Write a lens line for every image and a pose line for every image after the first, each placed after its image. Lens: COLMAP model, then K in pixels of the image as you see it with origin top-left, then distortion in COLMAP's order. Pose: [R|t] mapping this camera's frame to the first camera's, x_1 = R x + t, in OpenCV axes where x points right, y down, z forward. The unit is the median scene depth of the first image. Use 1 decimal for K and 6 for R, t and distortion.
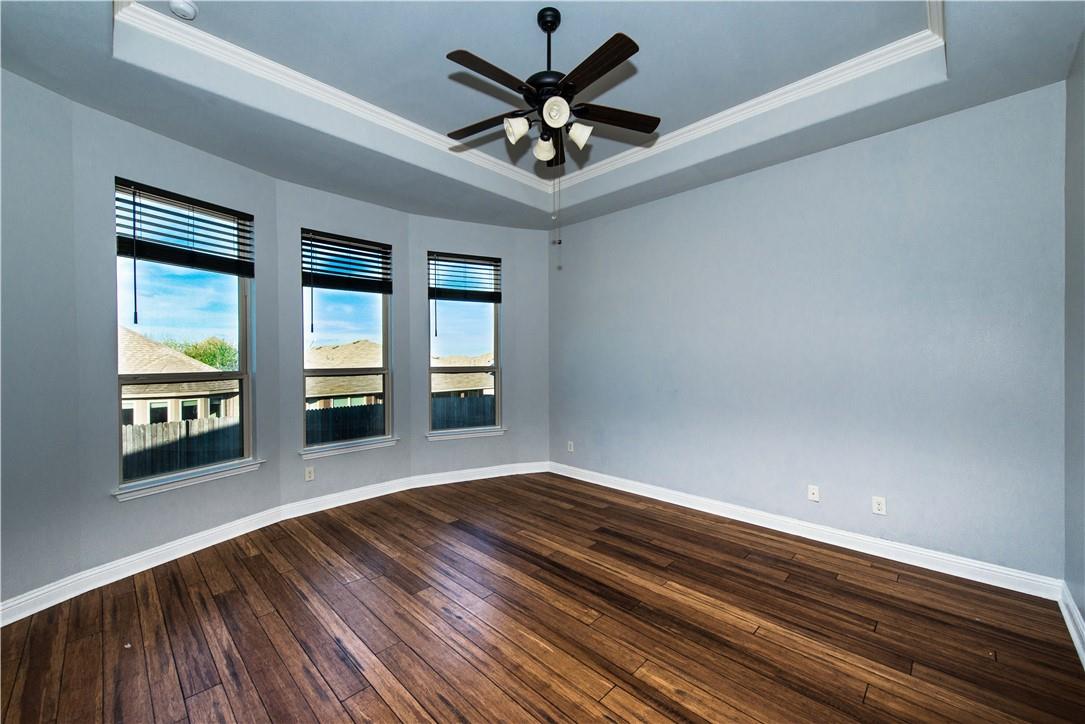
lens RADIAL K [[424.1, 0, 542.3], [0, 424.1, 359.9], [0, 0, 1]] dist [0.010262, -0.002726]
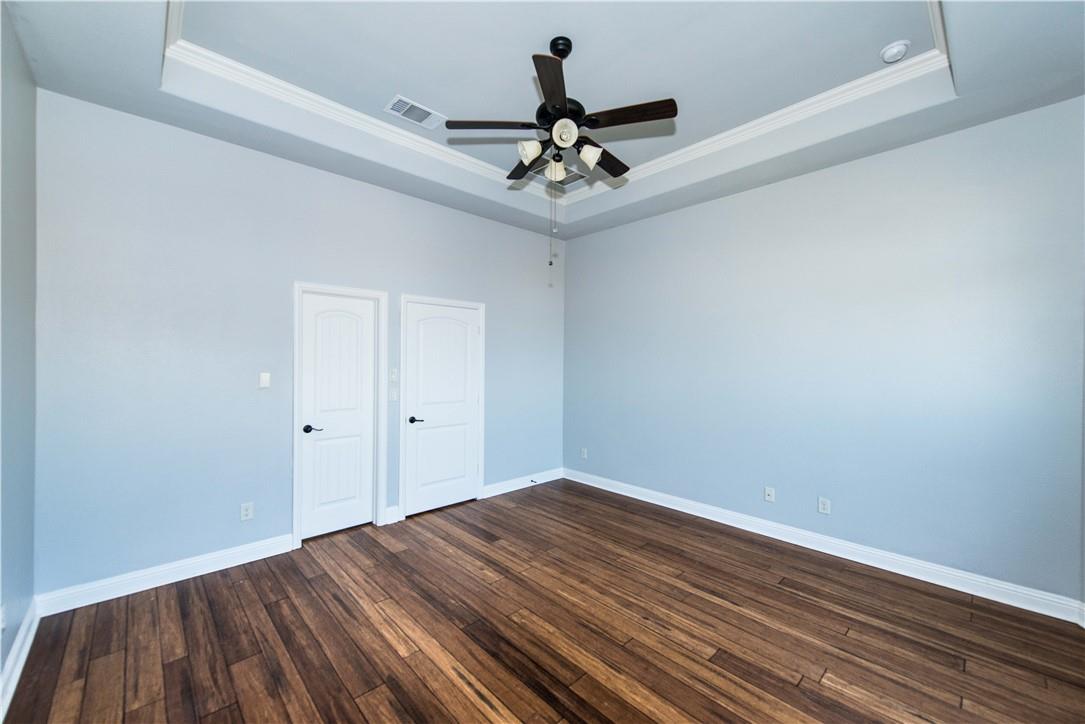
lens RADIAL K [[424.1, 0, 542.5], [0, 424.1, 361.3], [0, 0, 1]] dist [0.010262, -0.002726]
pose [[-0.999060, -0.001954, 0.043304, 0.013637], [-0.001653, 0.999974, 0.006975, -0.032008], [-0.043317, 0.006897, -0.999038, 2.022550]]
